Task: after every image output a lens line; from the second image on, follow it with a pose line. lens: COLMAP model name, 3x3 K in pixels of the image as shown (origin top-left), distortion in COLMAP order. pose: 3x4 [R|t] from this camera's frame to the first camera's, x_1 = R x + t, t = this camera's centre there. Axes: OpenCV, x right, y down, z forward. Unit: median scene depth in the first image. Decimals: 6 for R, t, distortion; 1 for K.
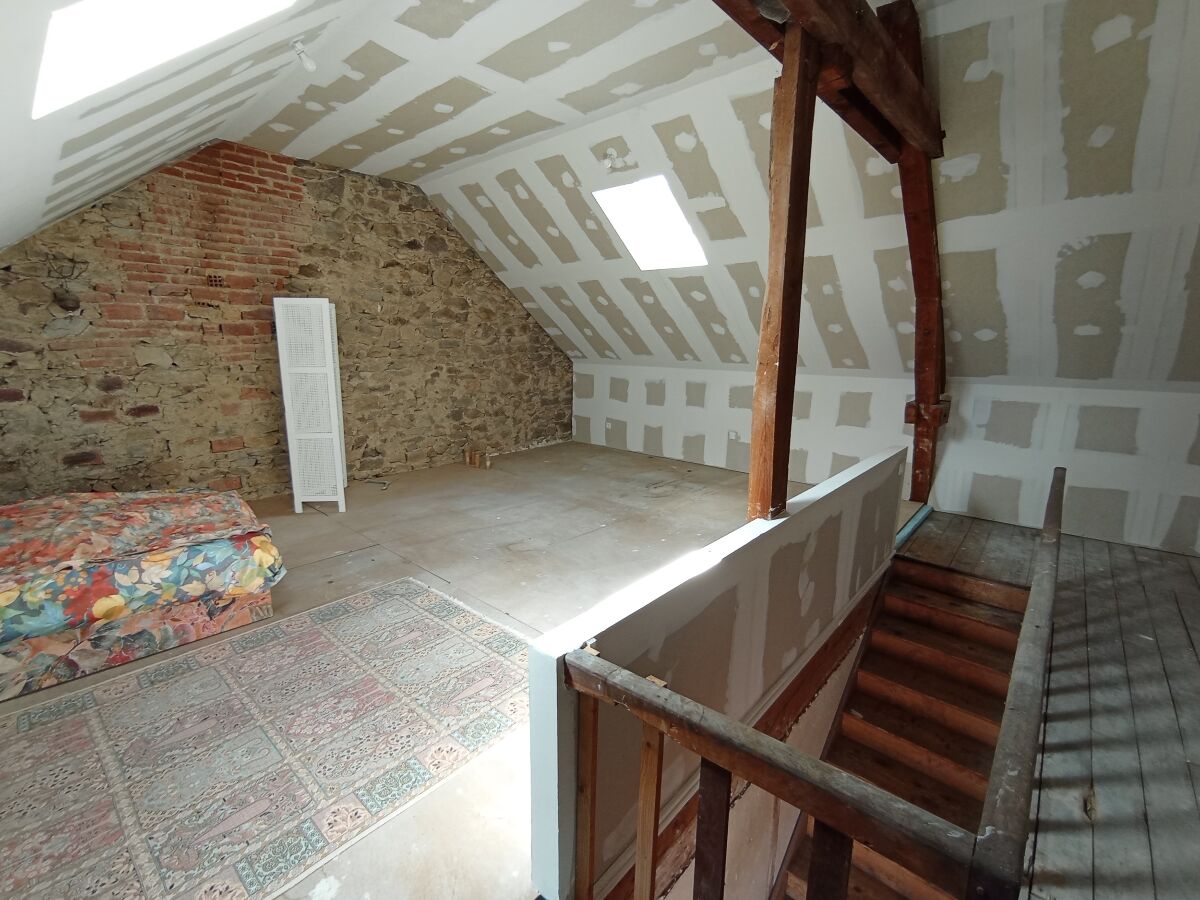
lens RADIAL K [[543.3, 0, 592.3], [0, 543.3, 440.6], [0, 0, 1]] dist [-0.049038, 0.040552]
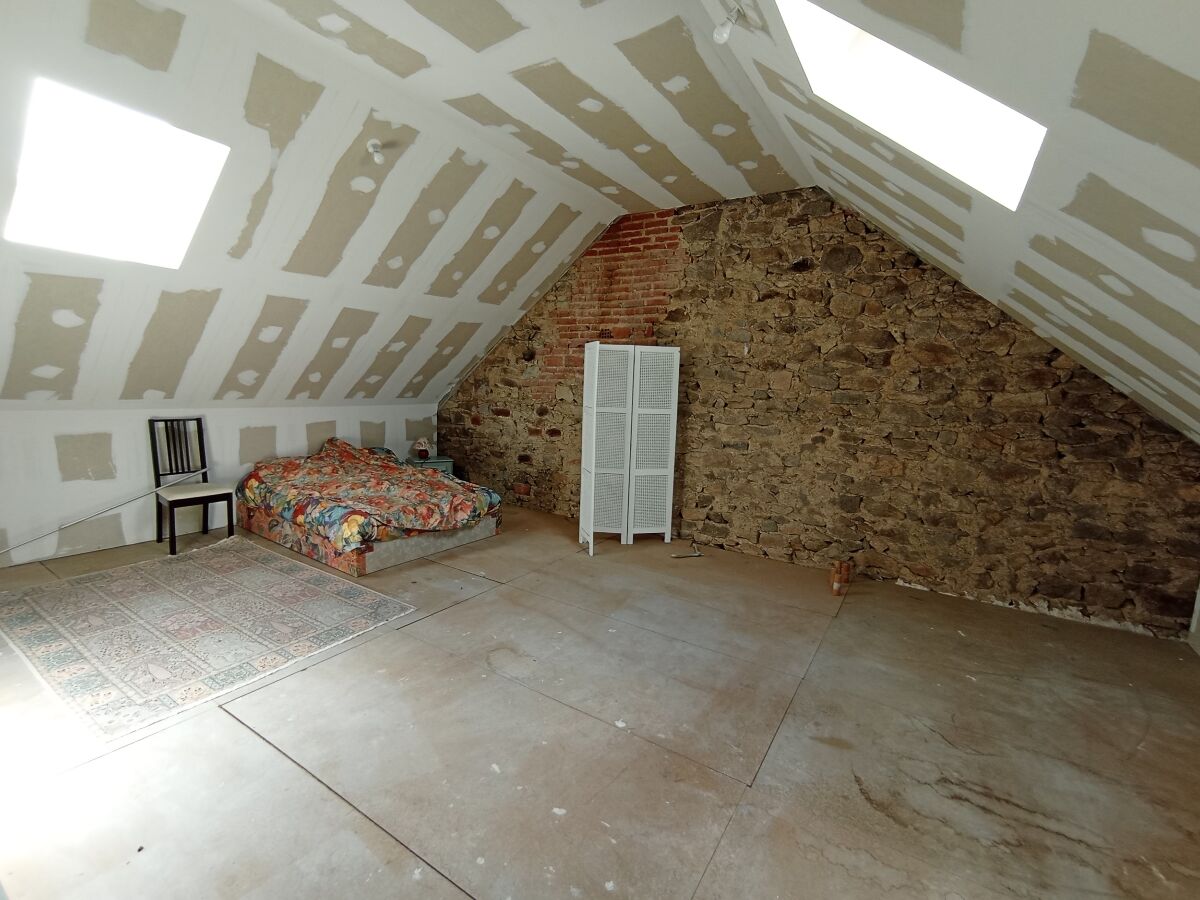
lens RADIAL K [[543.3, 0, 592.3], [0, 543.3, 440.6], [0, 0, 1]] dist [-0.049038, 0.040552]
pose [[0.156532, 0.108544, -0.981690, 0.442503], [-0.216597, 0.973520, 0.073103, -0.131550], [0.963630, 0.201188, 0.175897, 0.715428]]
